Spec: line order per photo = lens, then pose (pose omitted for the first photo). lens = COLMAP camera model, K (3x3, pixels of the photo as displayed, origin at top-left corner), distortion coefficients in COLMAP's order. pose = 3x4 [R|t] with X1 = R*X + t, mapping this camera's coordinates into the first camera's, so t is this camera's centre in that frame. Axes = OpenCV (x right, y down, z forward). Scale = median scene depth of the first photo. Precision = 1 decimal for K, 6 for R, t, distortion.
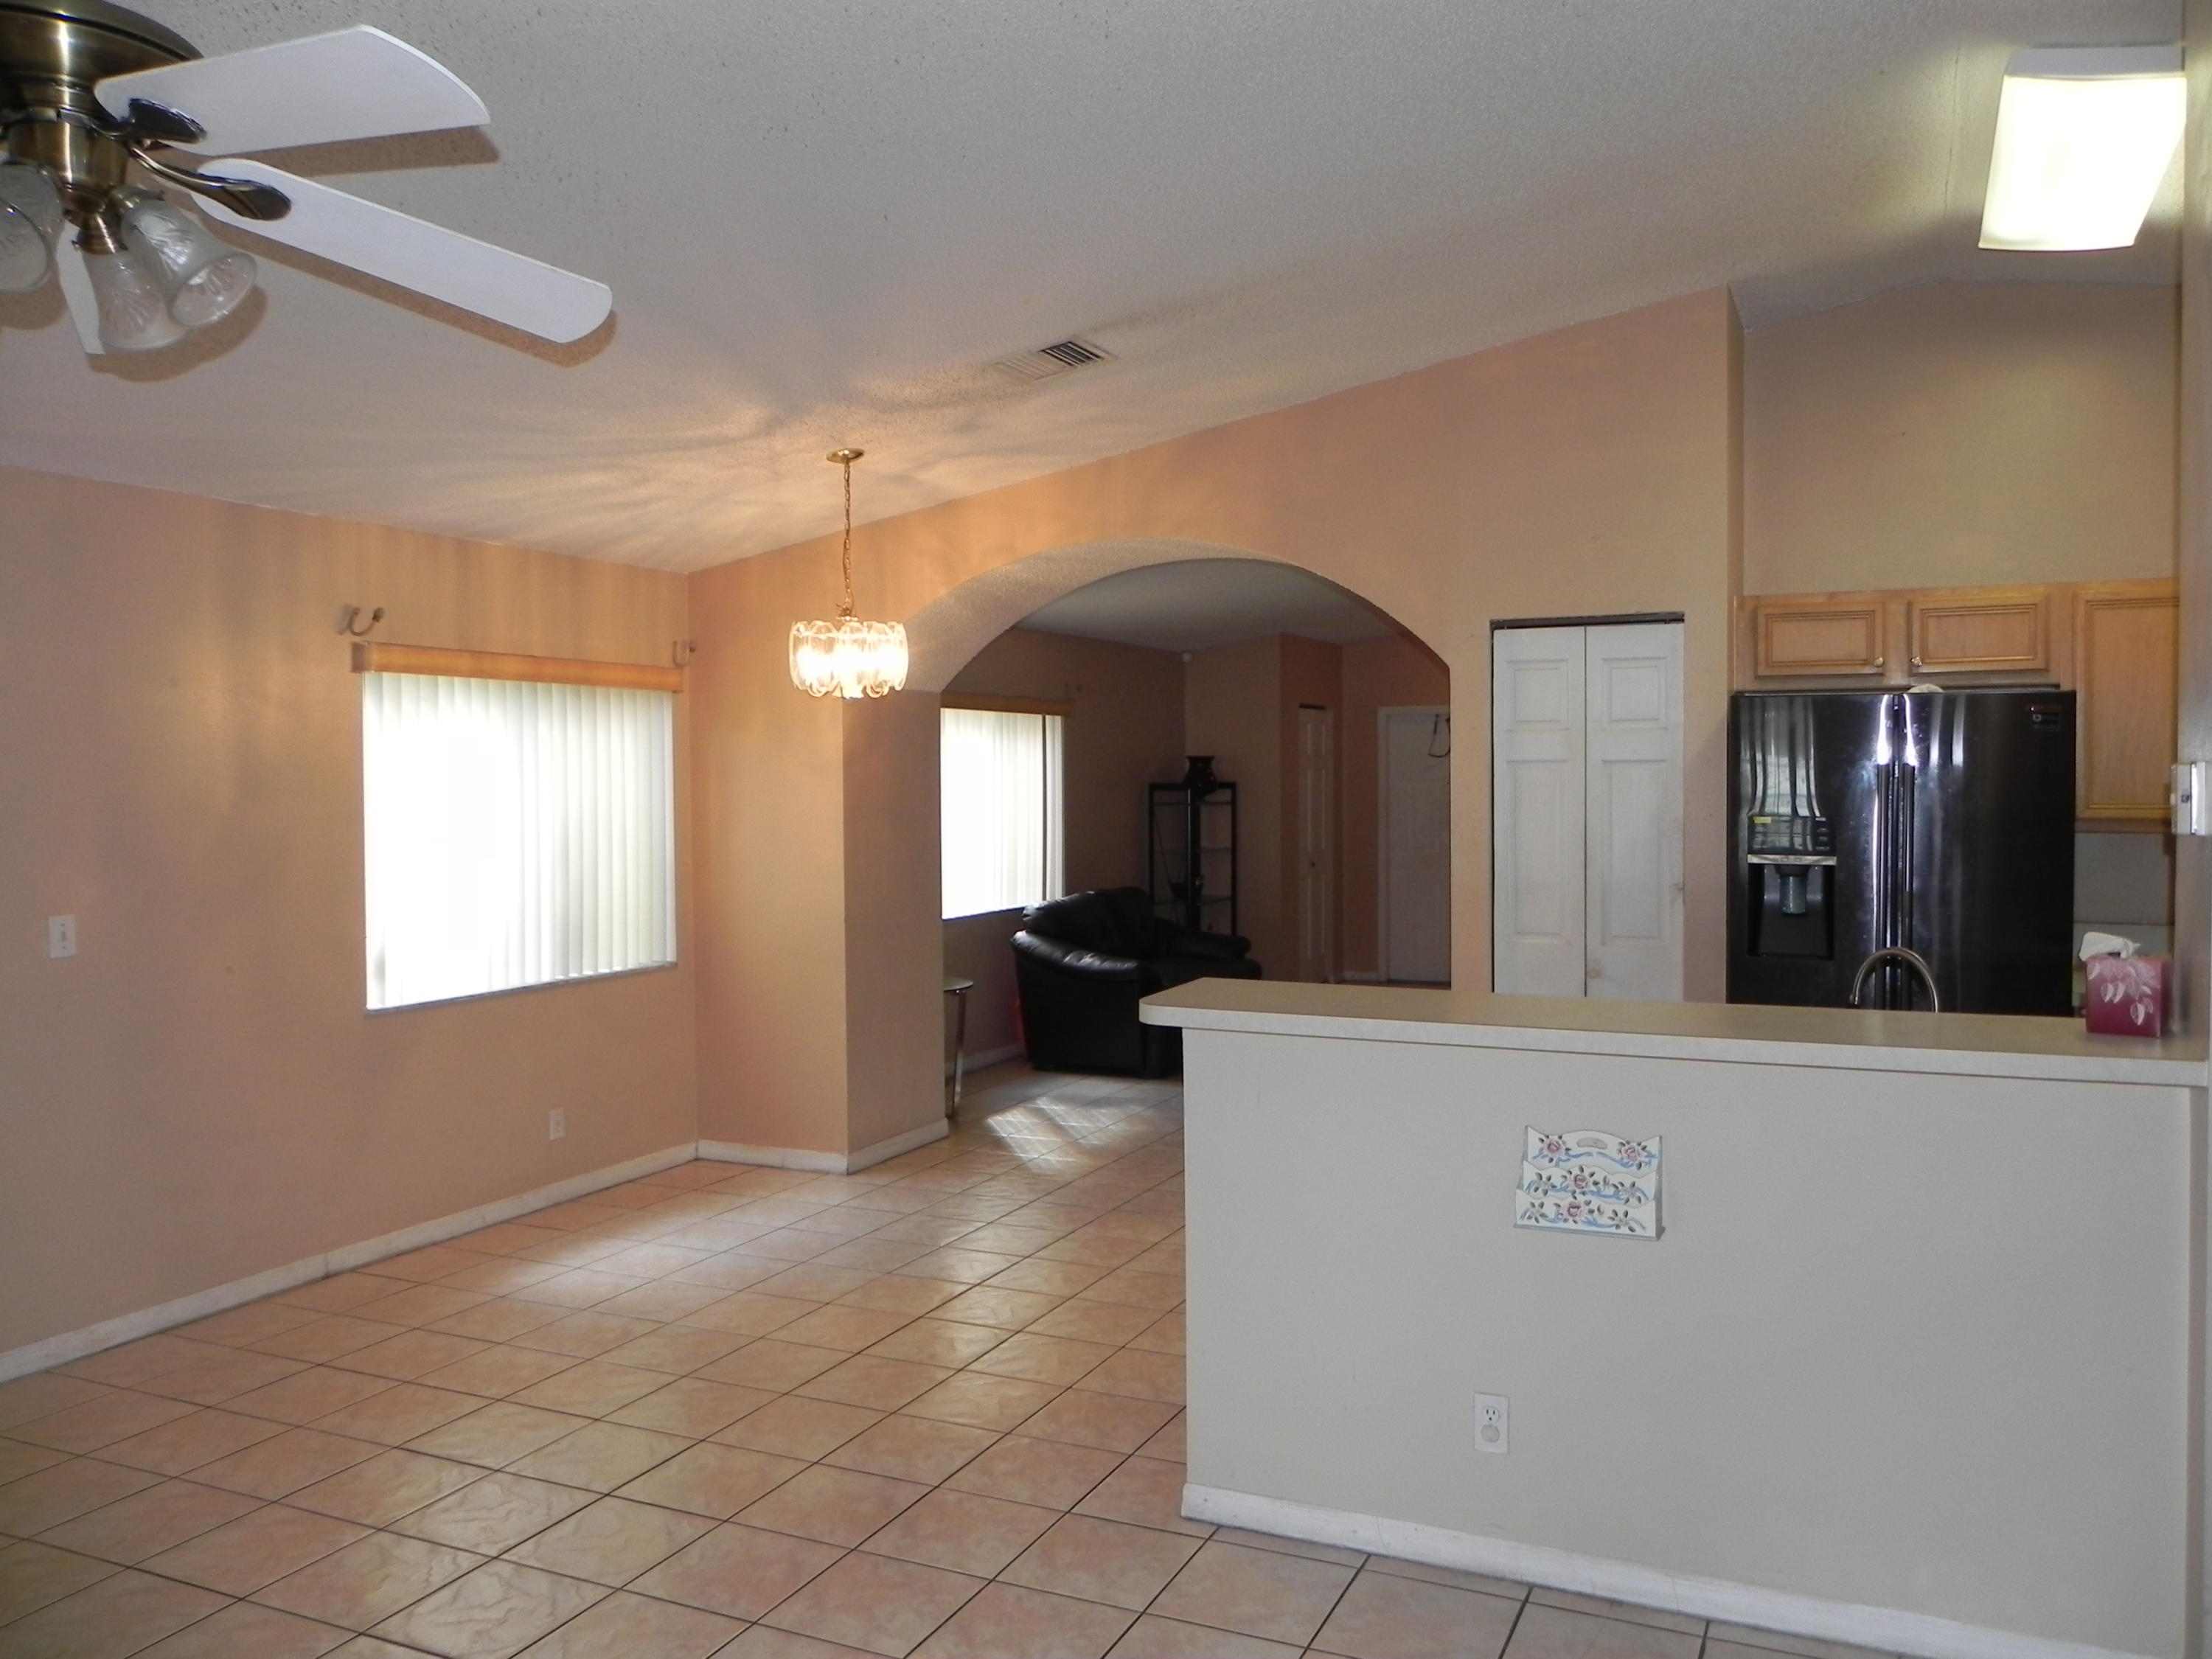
lens RADIAL K [[1669.1, 0, 1138.6], [0, 1669.1, 794.8], [0, 0, 1]] dist [-0.010207, 0.001275]
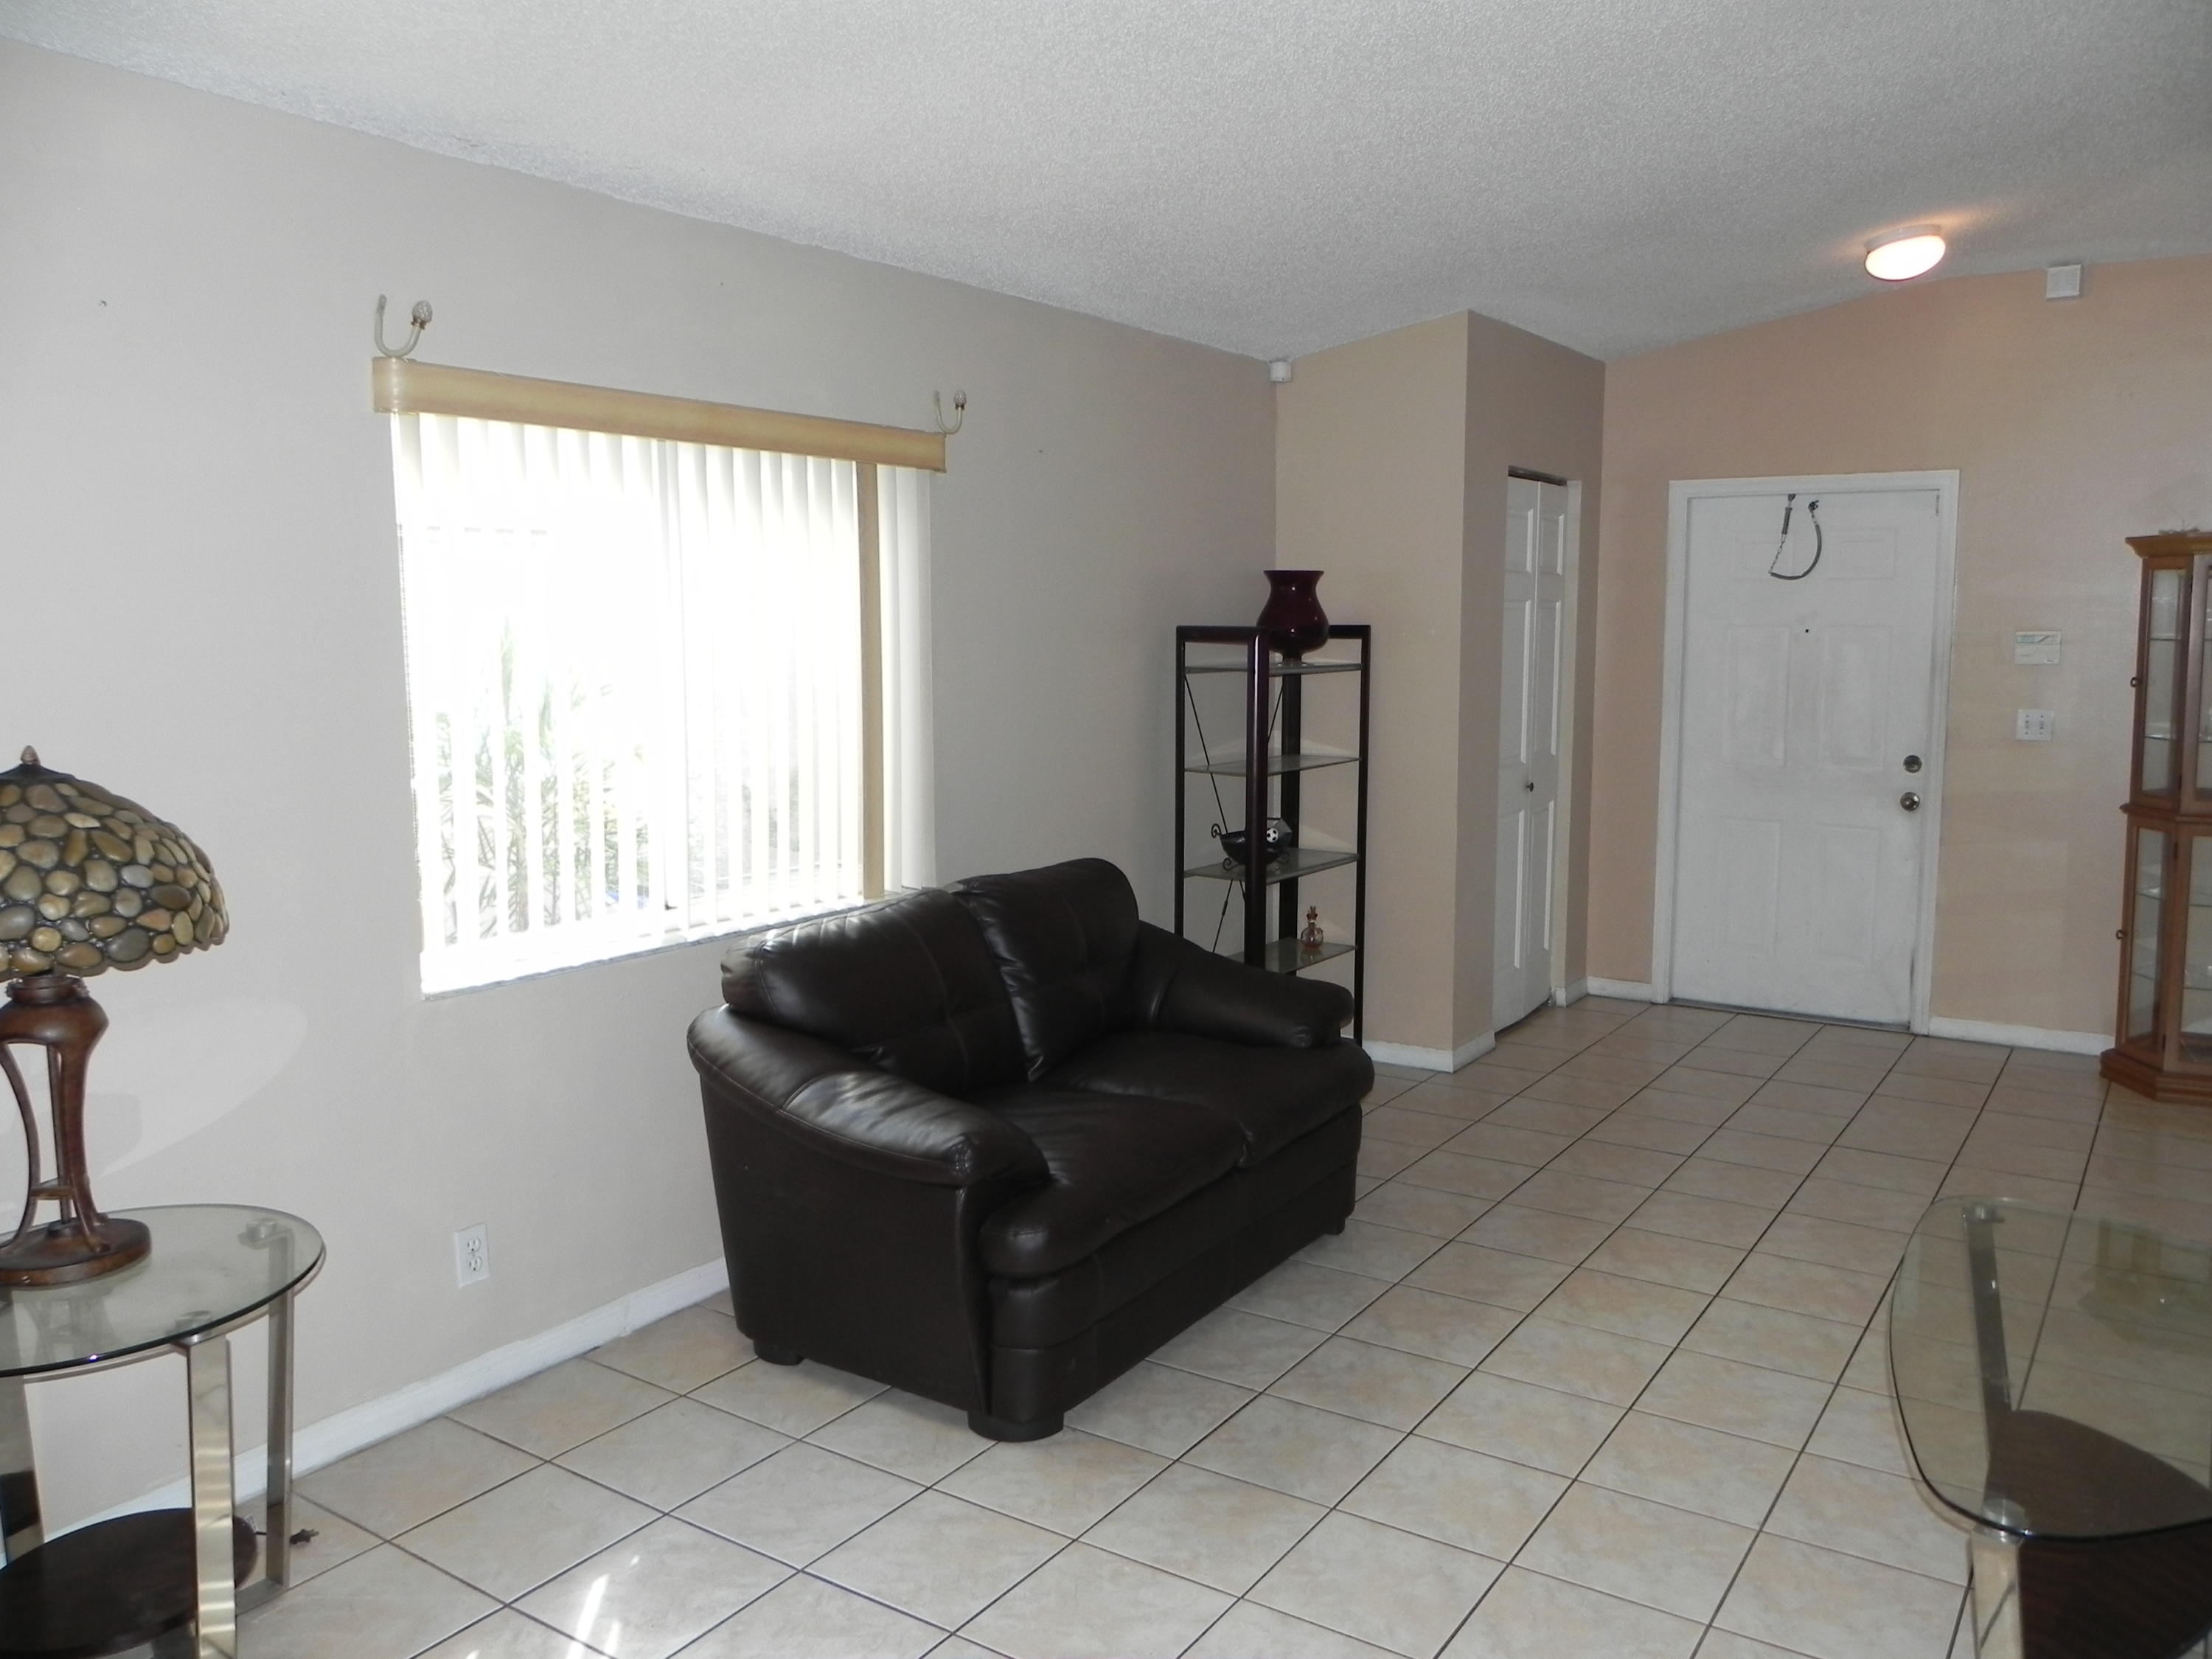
lens RADIAL K [[1669.1, 0, 1143.7], [0, 1669.1, 807.3], [0, 0, 1]] dist [-0.010207, 0.001275]
pose [[0.988365, 0.023904, -0.150212, 0.140035], [-0.008170, 0.994491, 0.104499, -0.010499], [0.151882, -0.102056, 0.983116, 1.034066]]
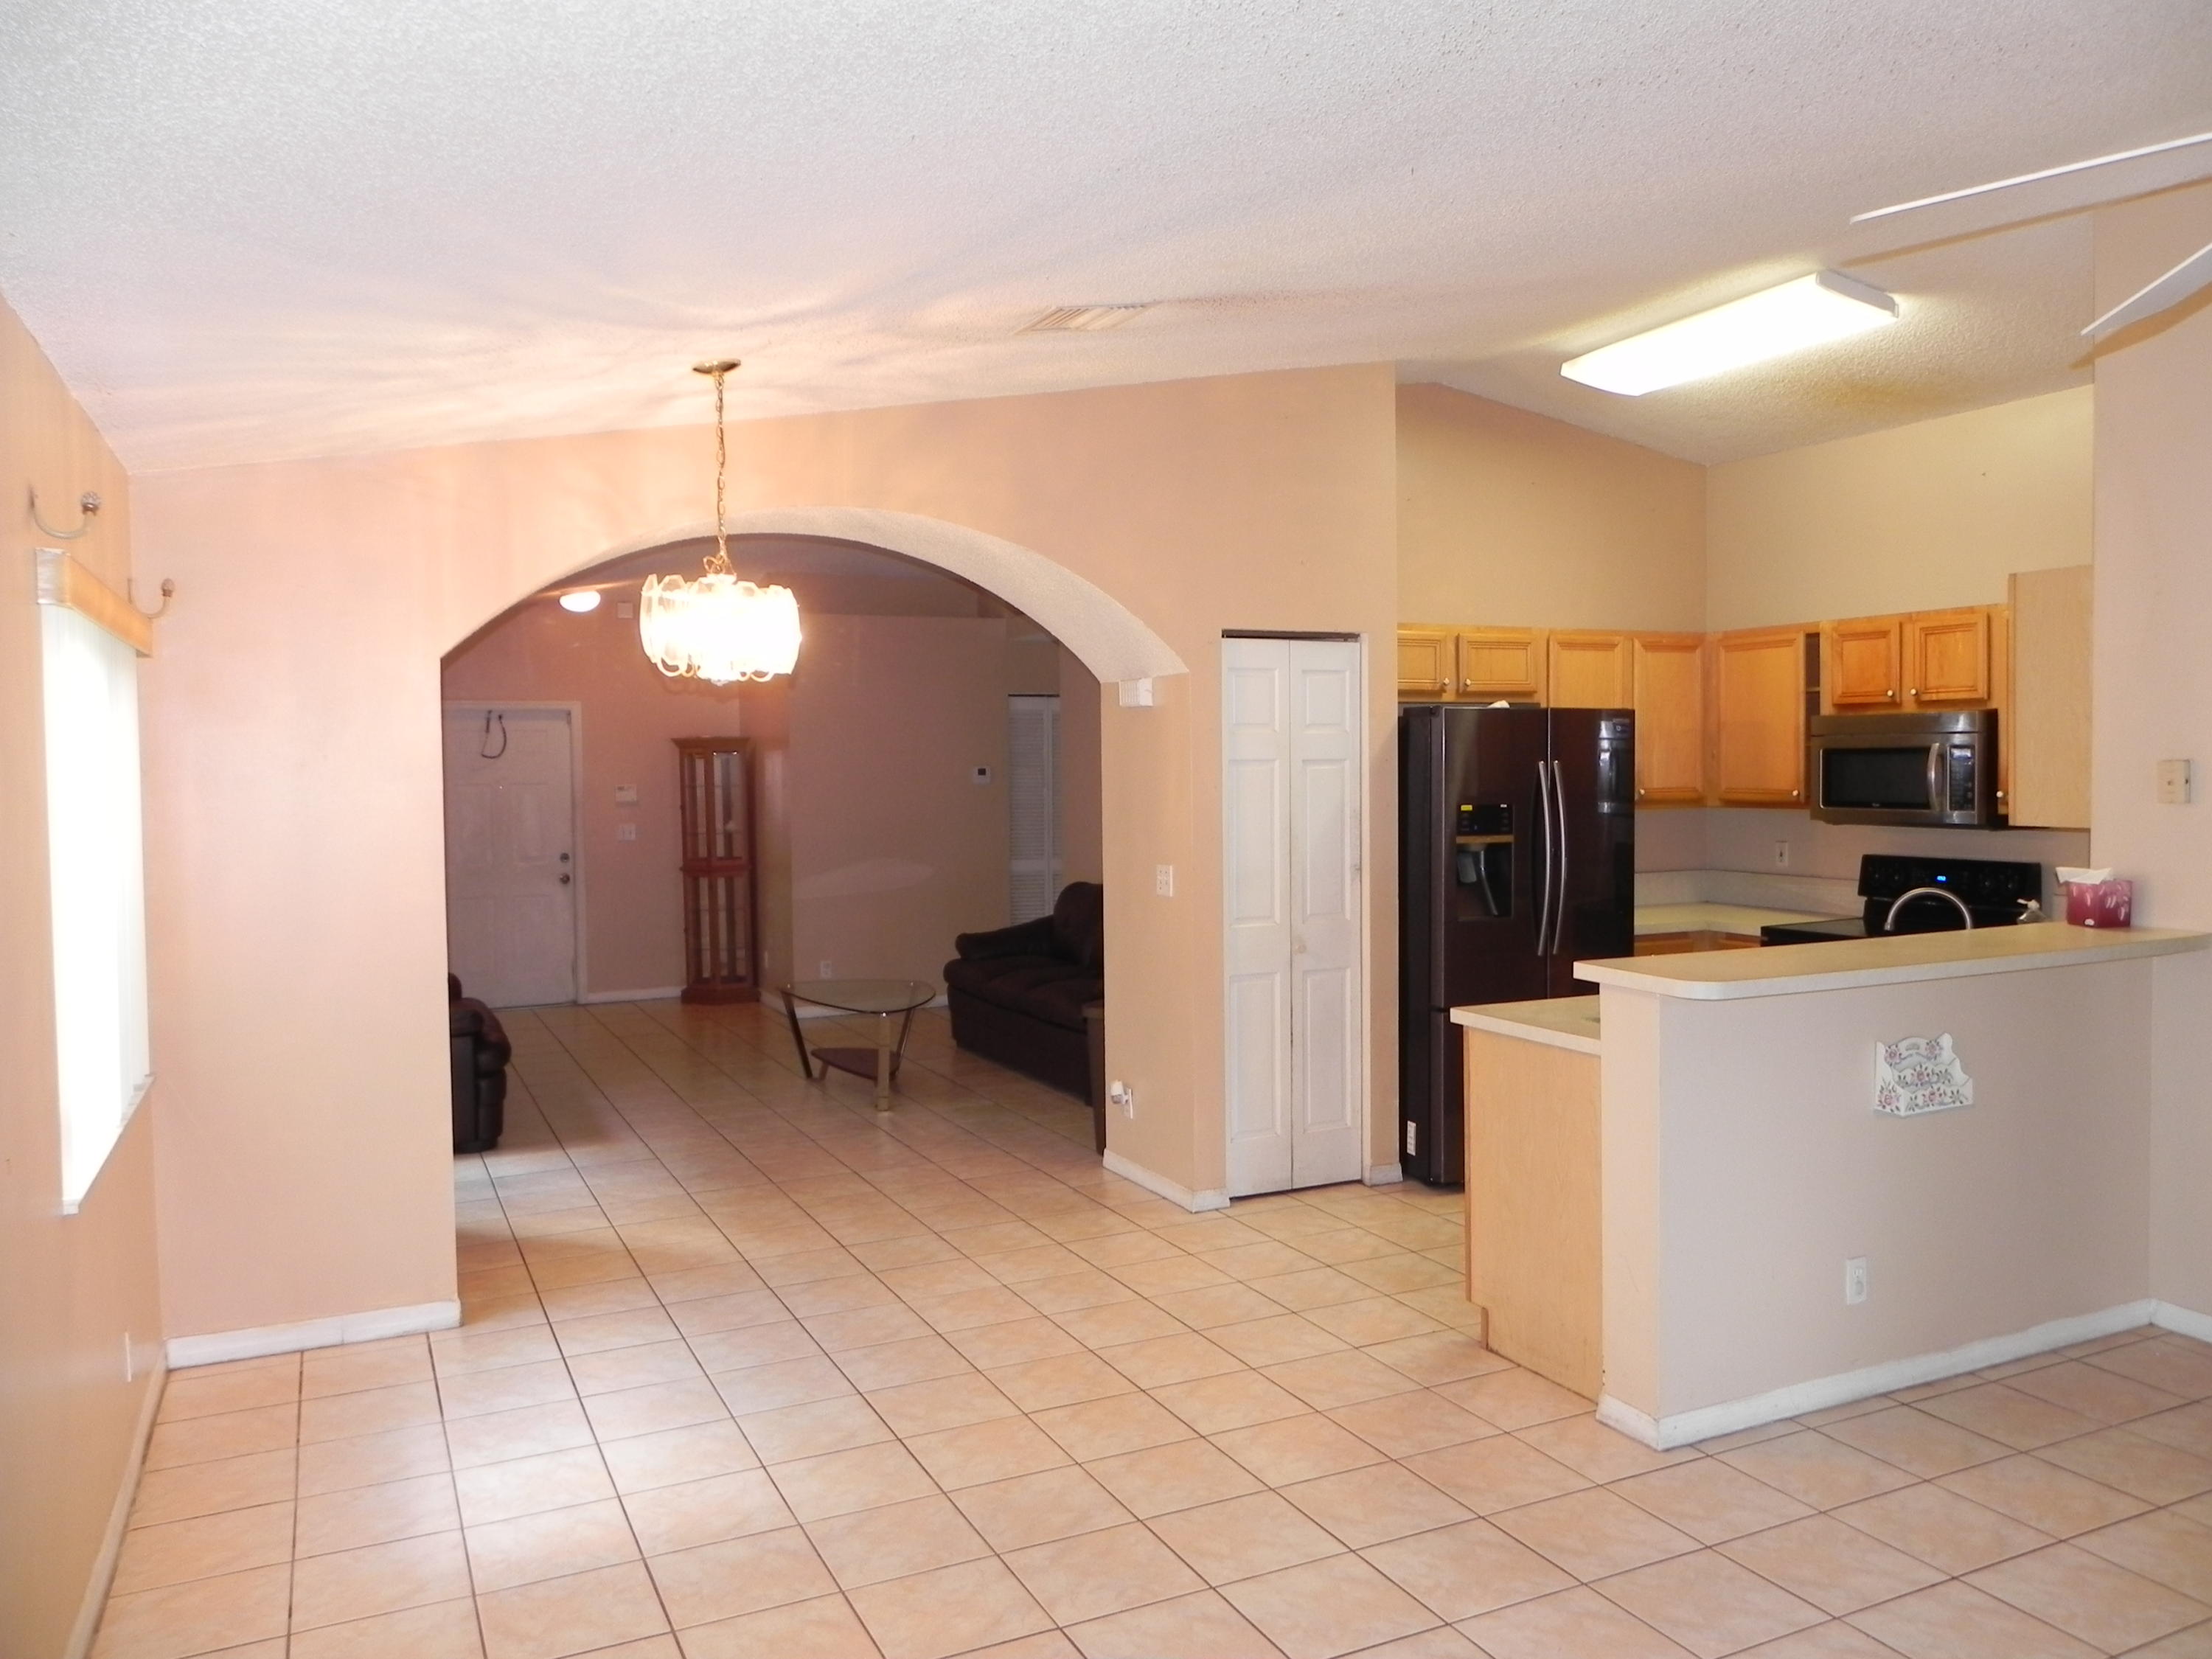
lens RADIAL K [[1669.1, 0, 1144.0], [0, 1669.1, 809.9], [0, 0, 1]] dist [-0.010207, 0.001275]
pose [[0.635014, -0.024639, 0.772108, -0.649214], [0.018153, 0.999691, 0.016971, -0.007705], [-0.772288, 0.003239, 0.635265, 0.358926]]
